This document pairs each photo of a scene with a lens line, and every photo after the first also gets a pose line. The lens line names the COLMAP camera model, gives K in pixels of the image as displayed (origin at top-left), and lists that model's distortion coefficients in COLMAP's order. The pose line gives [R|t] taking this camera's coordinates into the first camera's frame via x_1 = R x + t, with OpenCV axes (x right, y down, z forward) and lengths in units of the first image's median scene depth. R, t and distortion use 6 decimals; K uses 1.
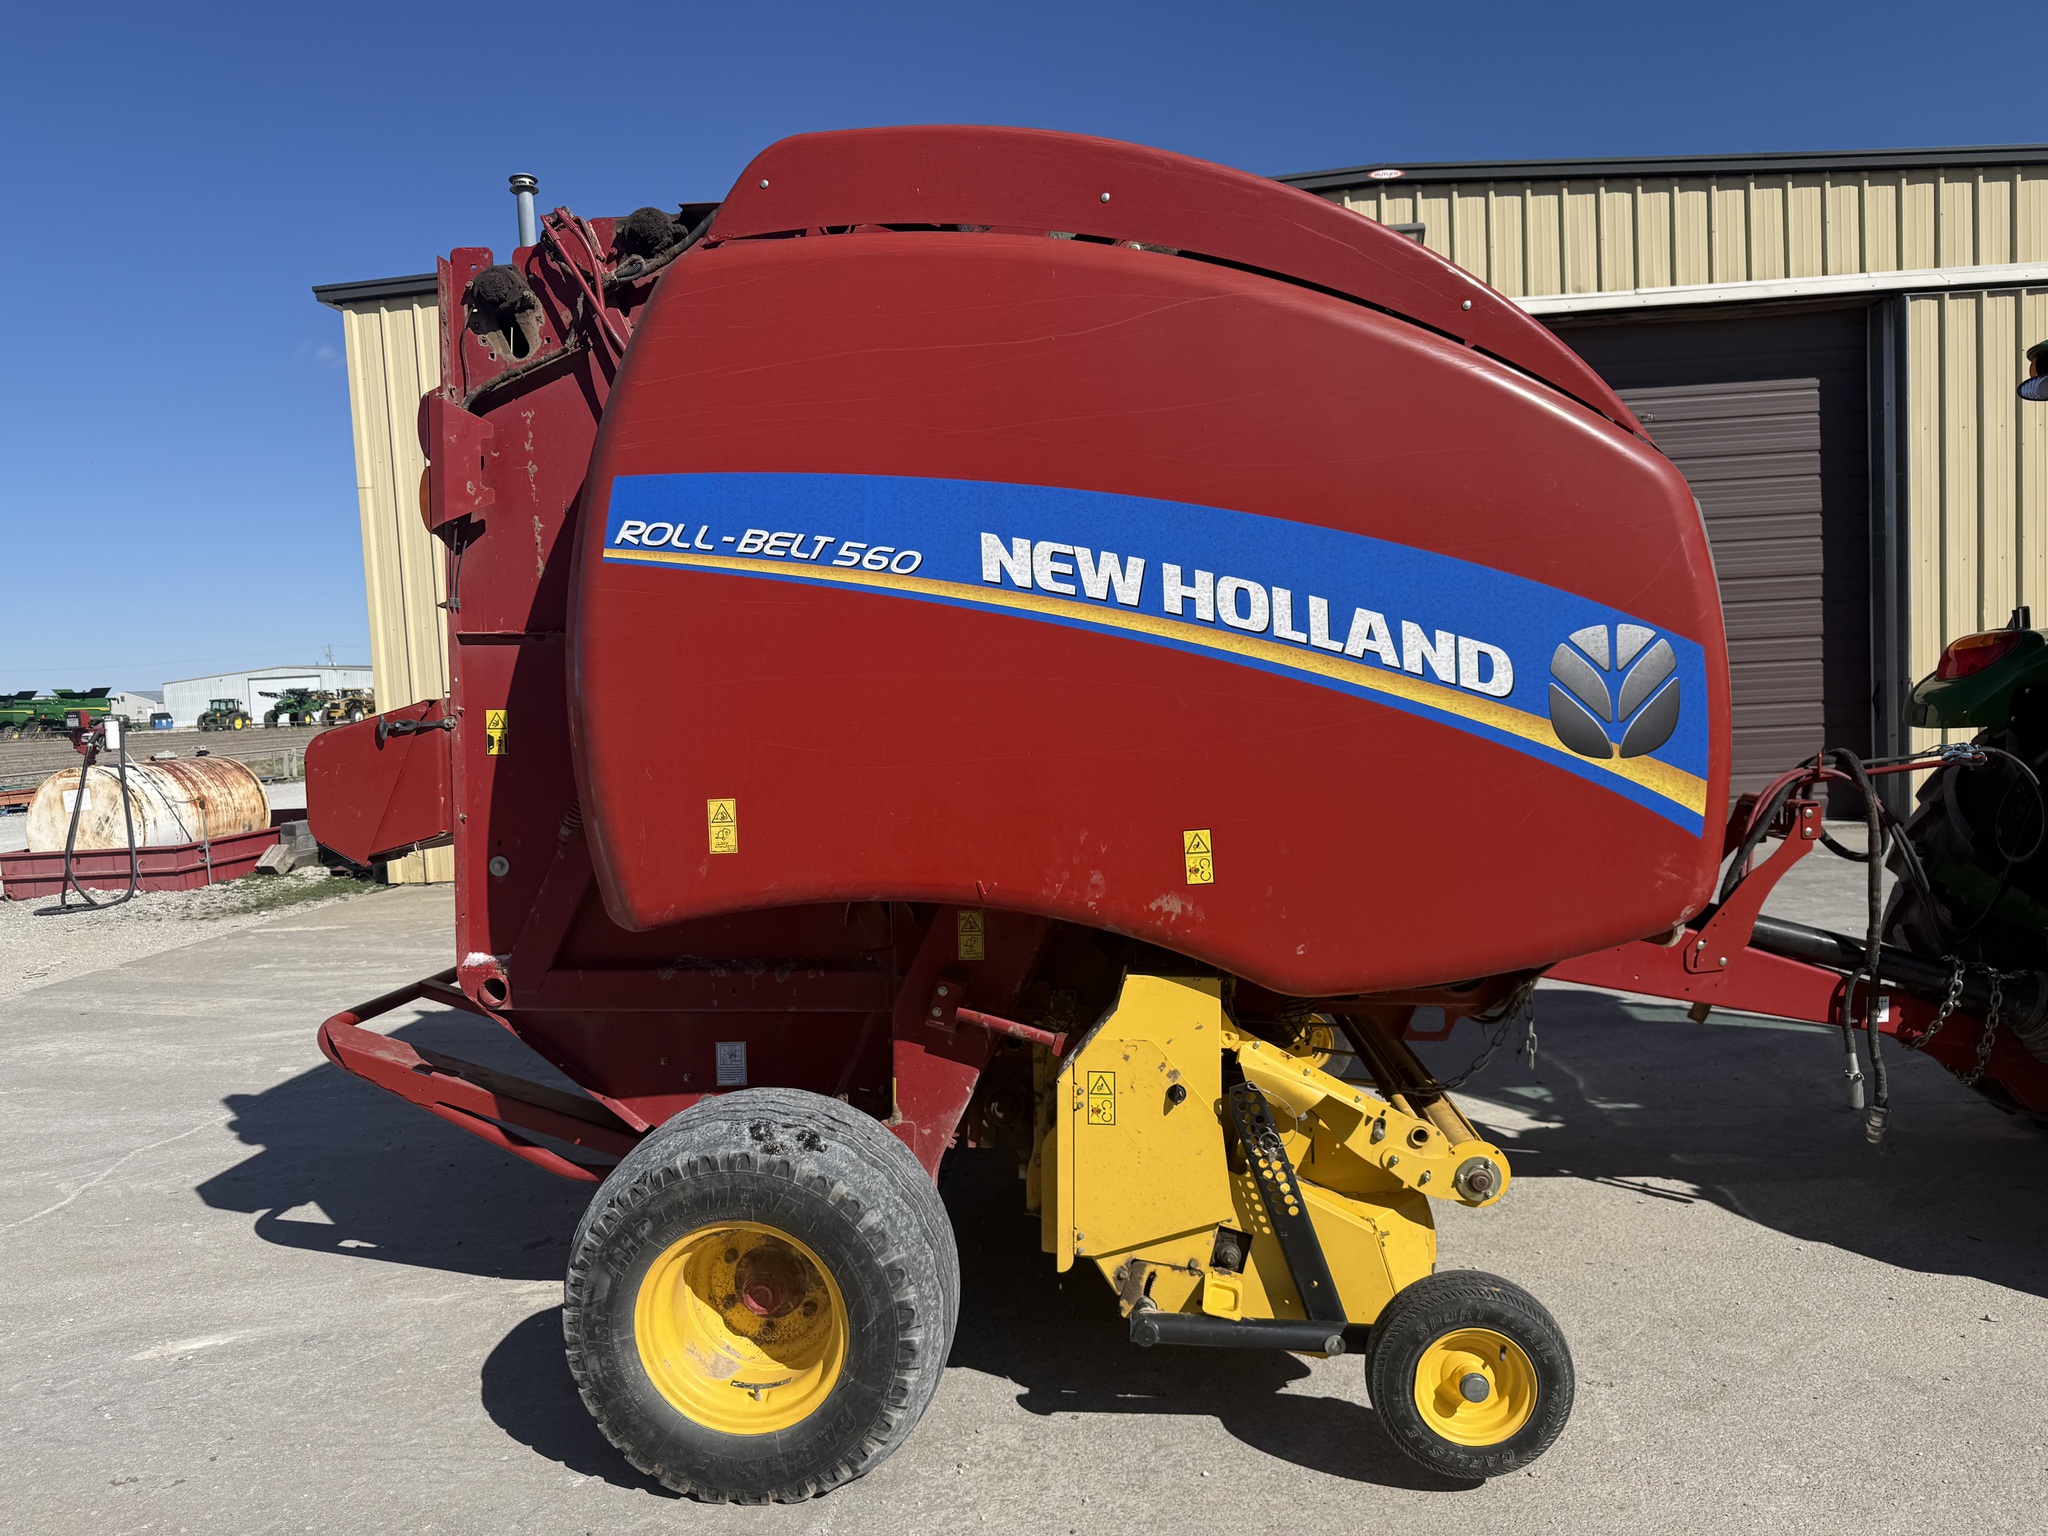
lens RADIAL K [[1429.1, 0, 1024.0], [0, 1429.1, 768.0], [0, 0, 1]] dist [0.094153, -0.140308]
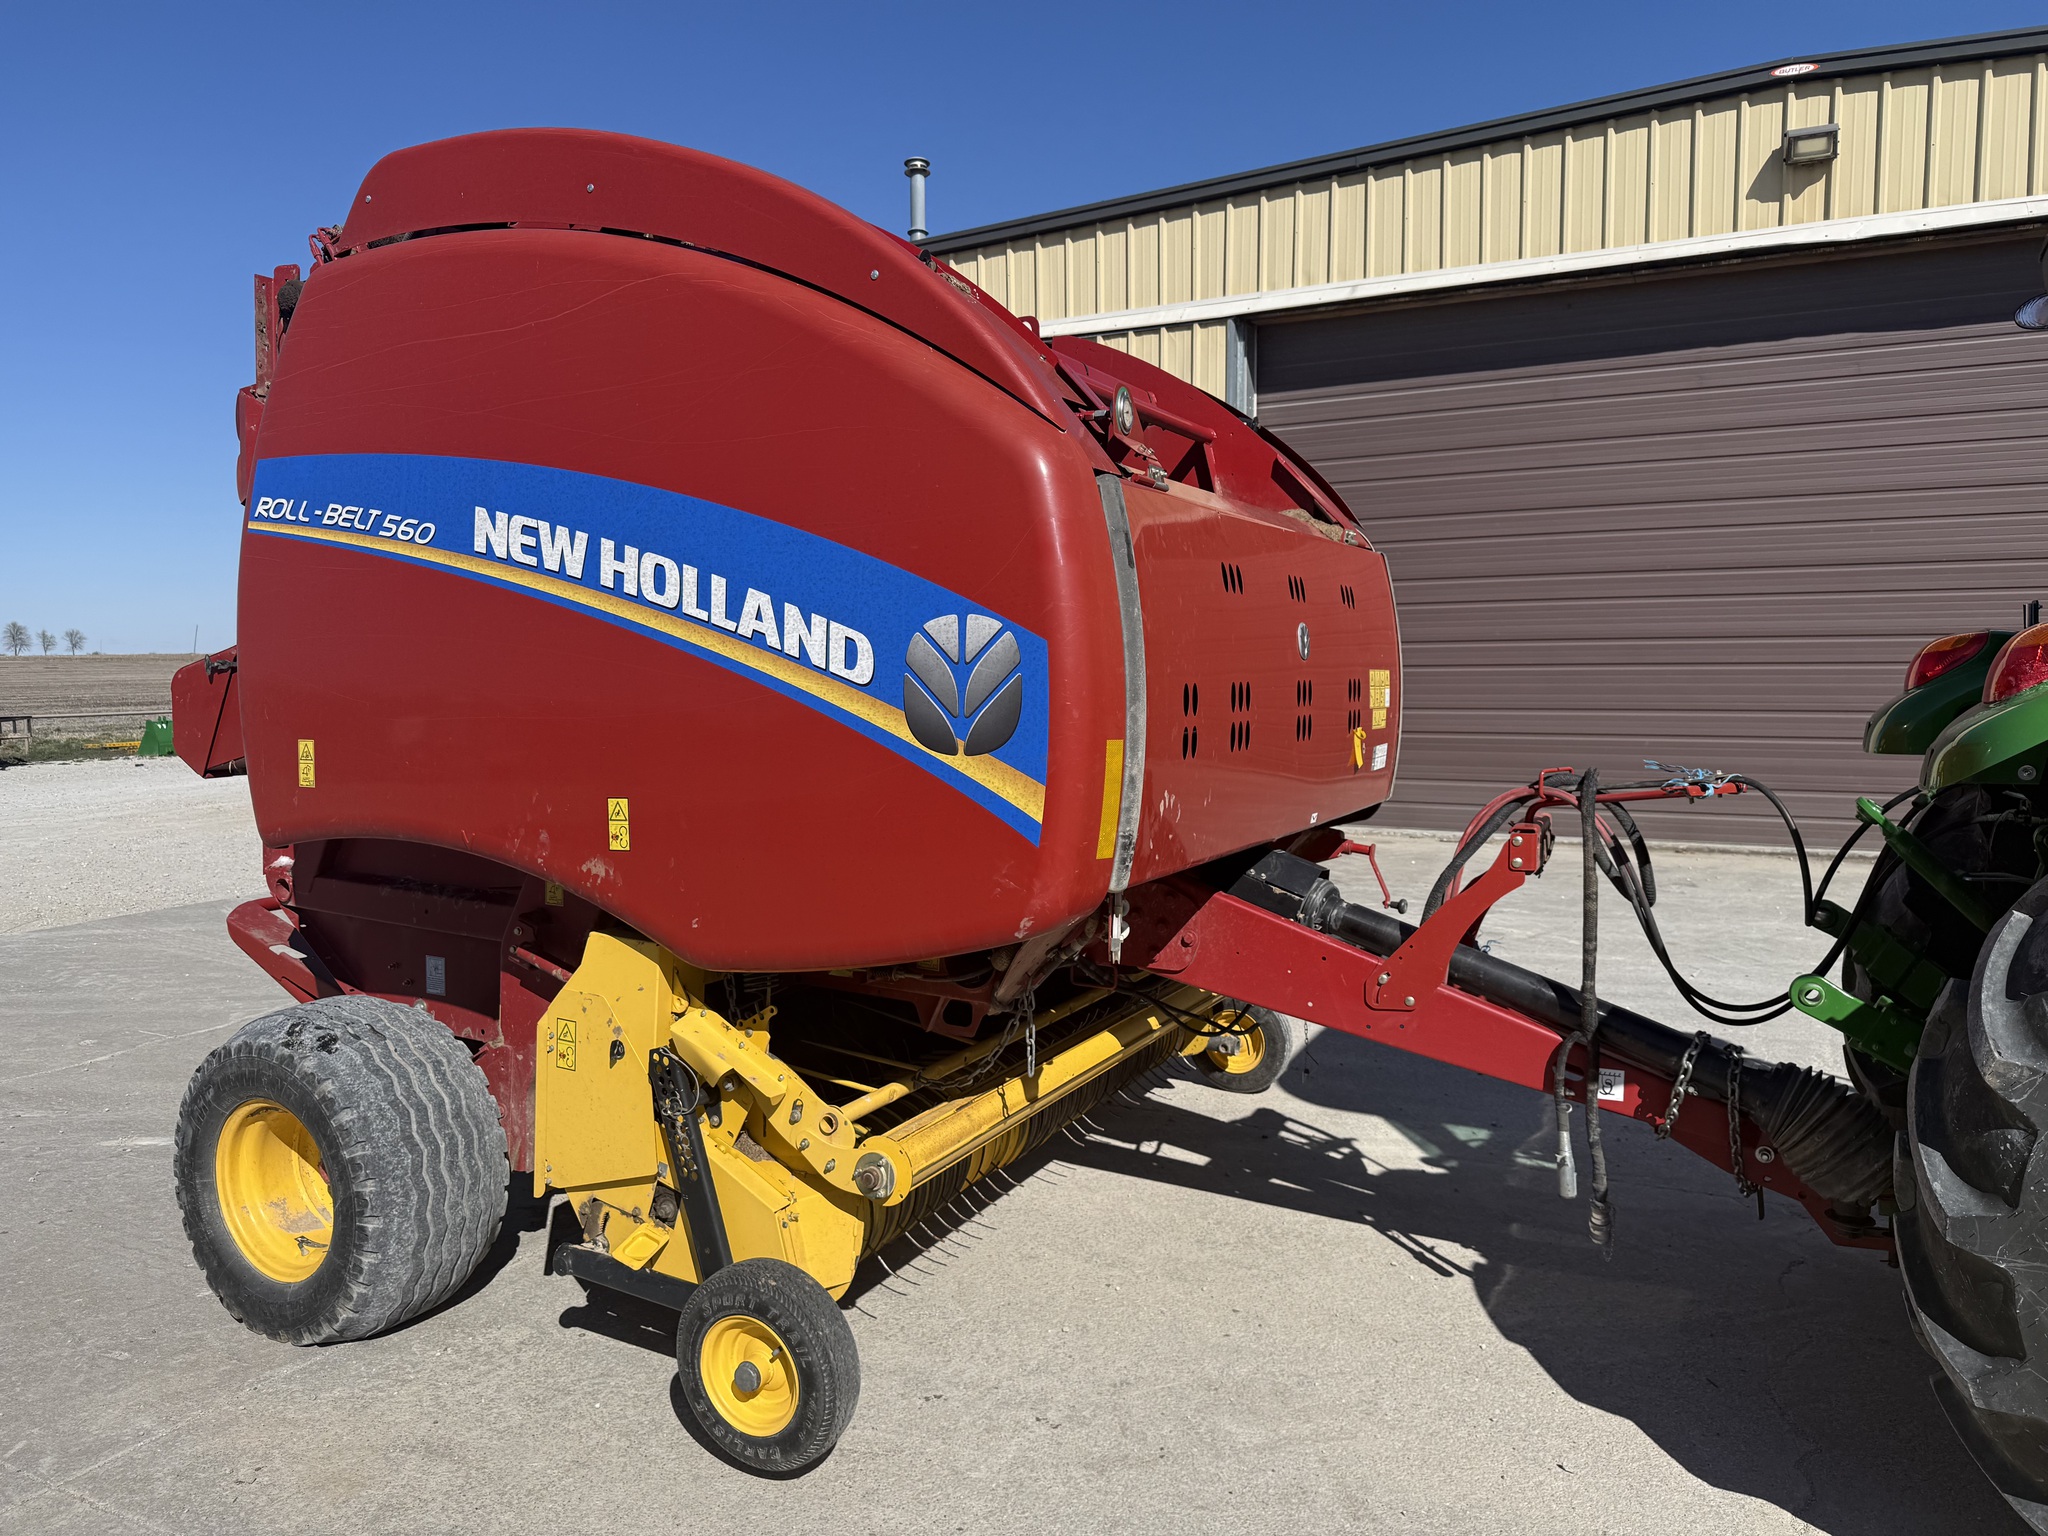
lens RADIAL K [[1450.2, 0, 1170.3], [0, 1450.2, 771.2], [0, 0, 1]] dist [0.189643, -0.327243]
pose [[0.923096, 0.070322, -0.378085, 0.883616], [-0.059472, 0.997416, 0.040314, -0.042527], [0.379942, -0.014728, 0.924893, 0.162739]]
